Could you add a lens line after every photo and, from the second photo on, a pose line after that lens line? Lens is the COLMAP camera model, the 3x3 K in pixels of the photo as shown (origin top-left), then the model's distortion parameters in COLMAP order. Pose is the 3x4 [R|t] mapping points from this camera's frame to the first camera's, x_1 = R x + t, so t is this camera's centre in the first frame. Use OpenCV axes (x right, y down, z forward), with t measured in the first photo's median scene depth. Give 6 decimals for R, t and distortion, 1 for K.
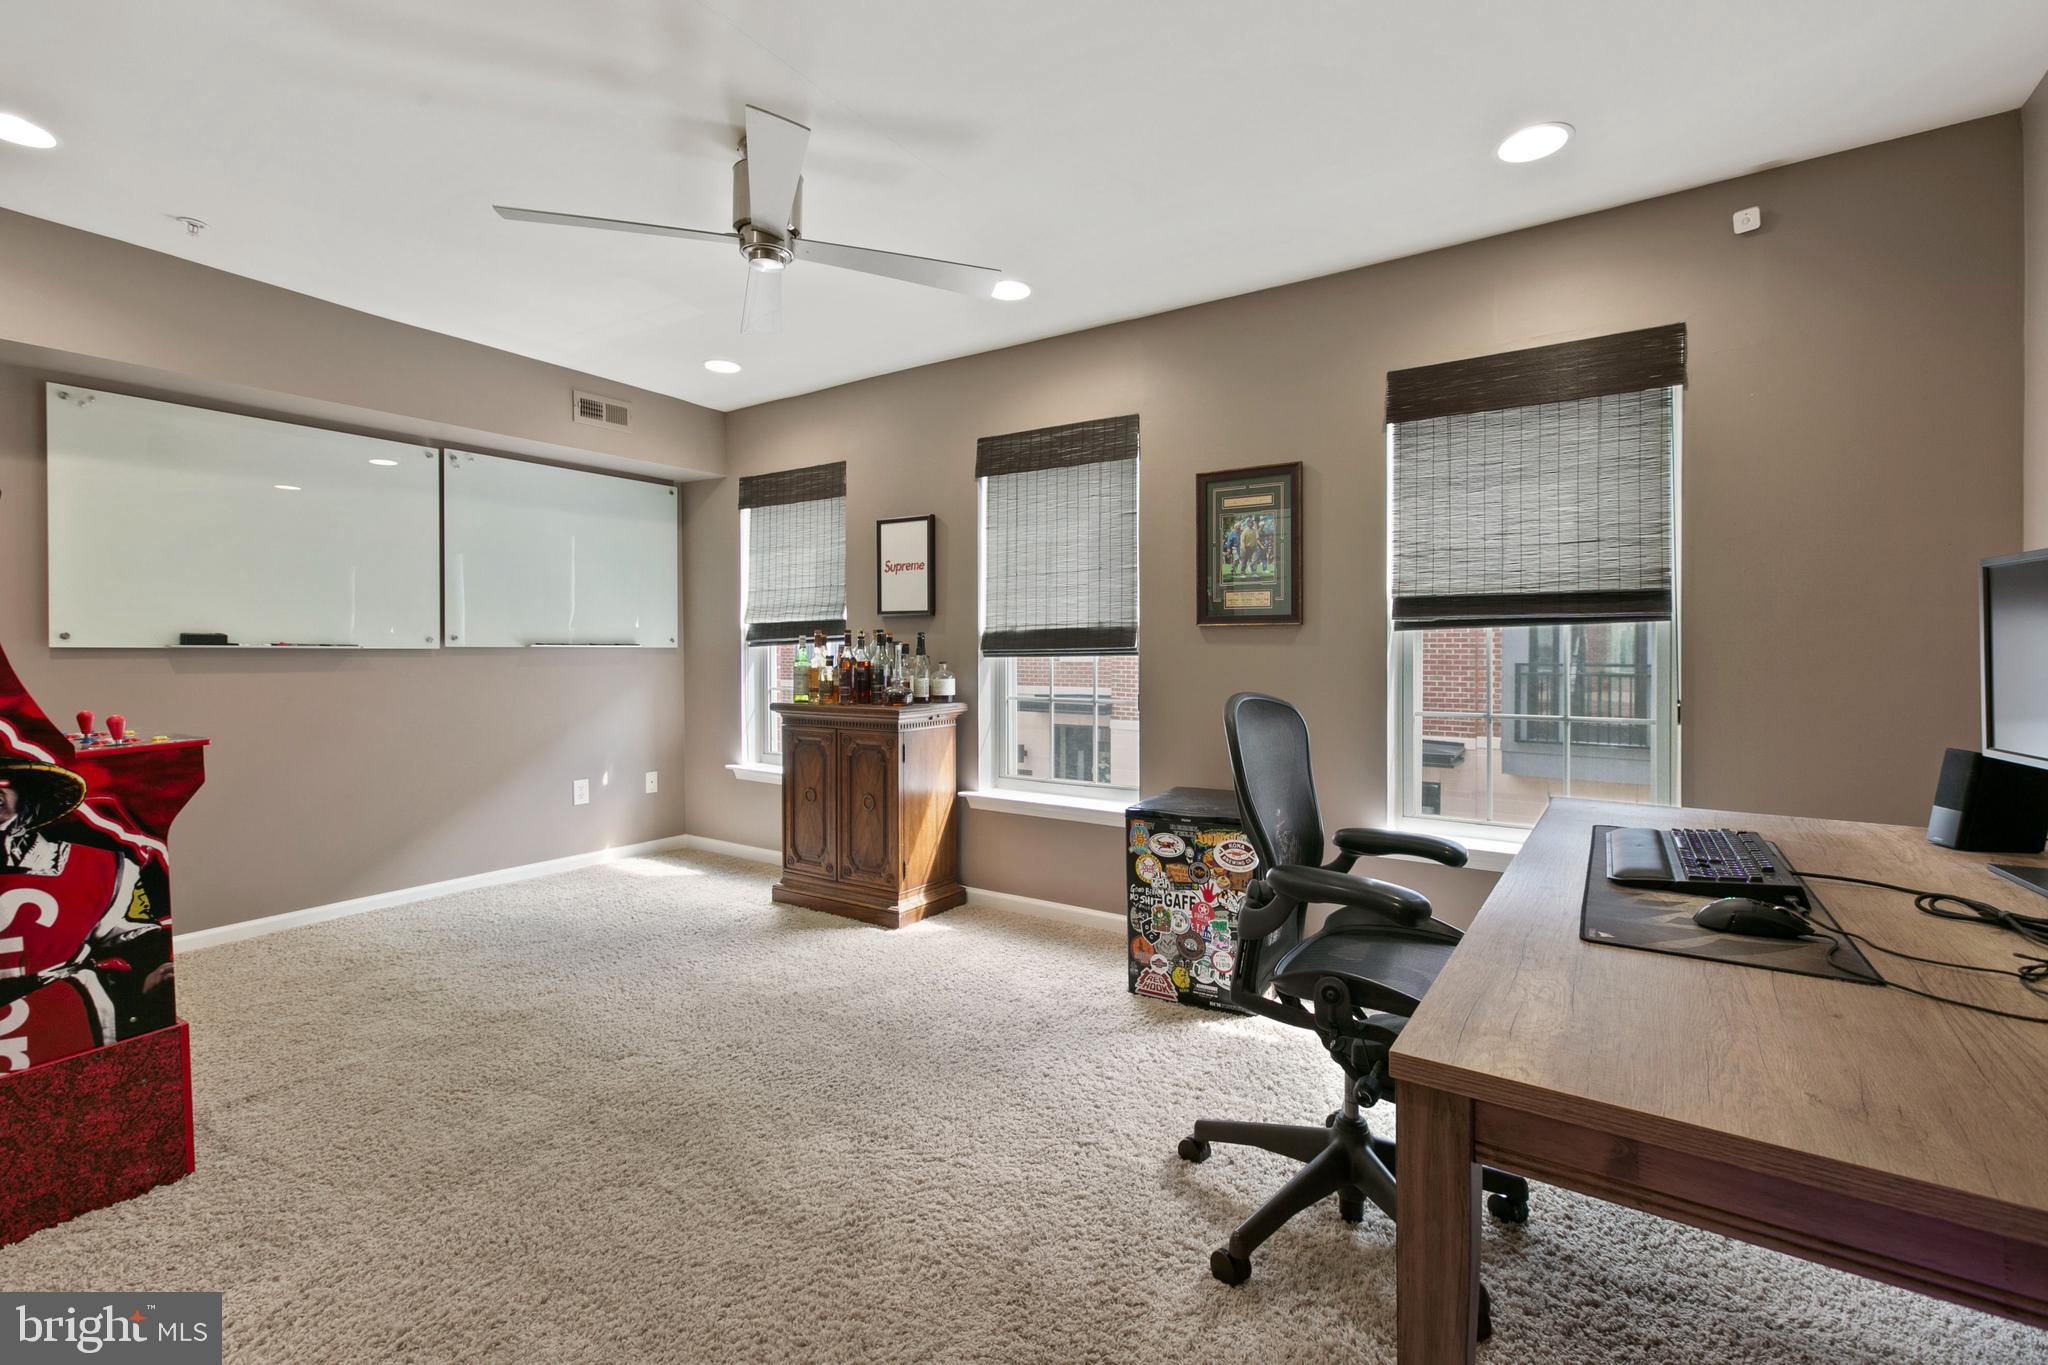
lens RADIAL K [[929.5, 0, 1028.3], [0, 929.5, 663.1], [0, 0, 1]] dist [0.002027, 0.003504]
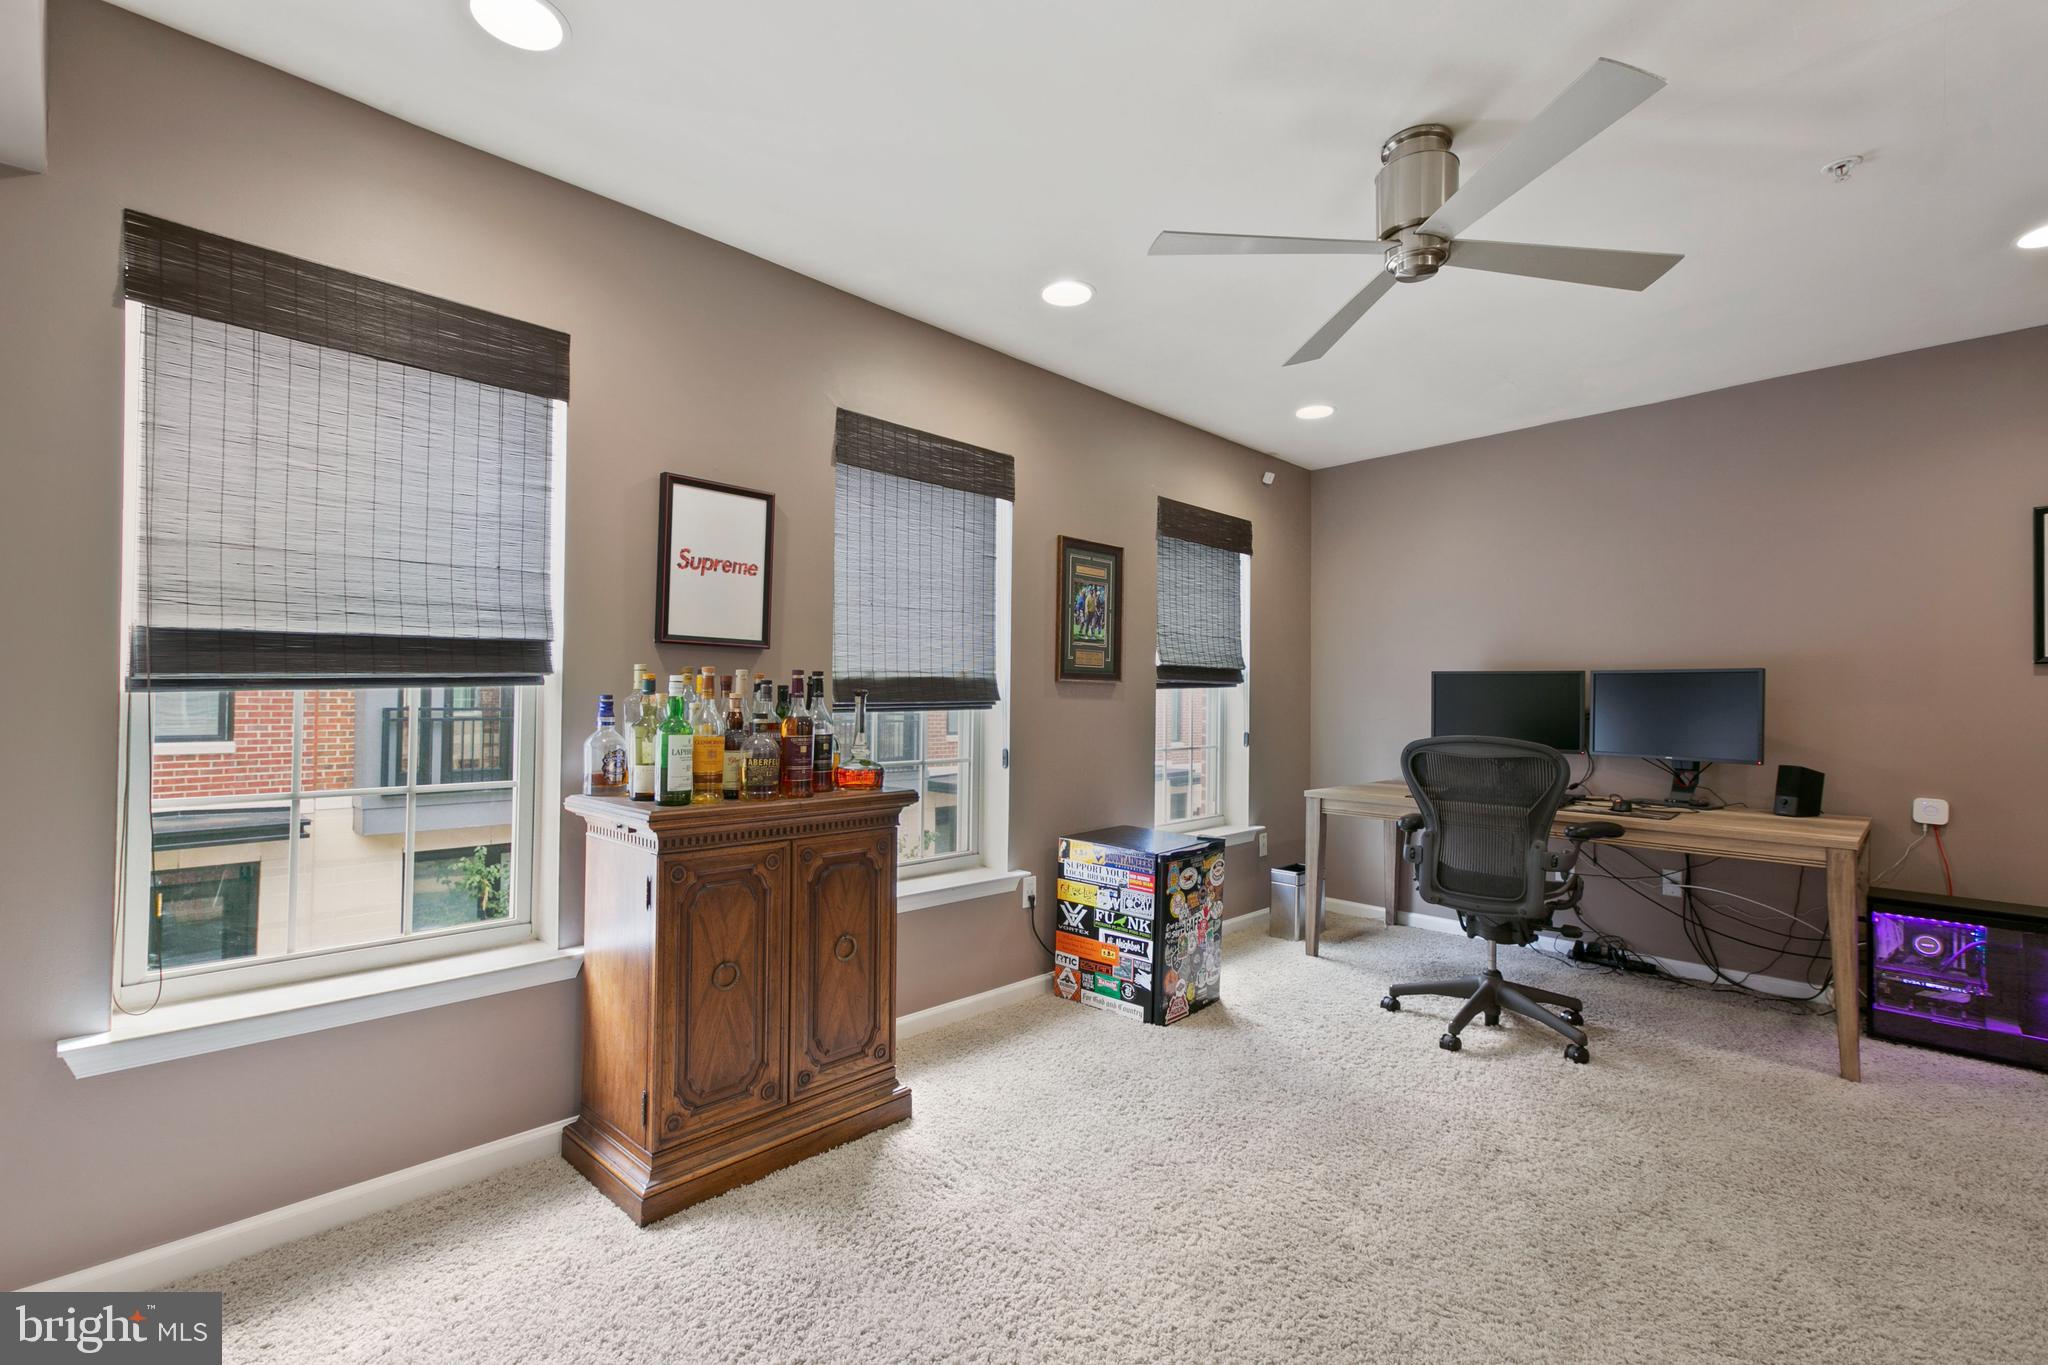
lens RADIAL K [[929.5, 0, 1033.2], [0, 929.5, 689.9], [0, 0, 1]] dist [0.002027, 0.003504]
pose [[0.165908, 0.009829, 0.986092, -0.875266], [0.002860, 0.999941, -0.010448, -0.019115], [-0.986137, 0.004554, 0.165870, 0.874617]]
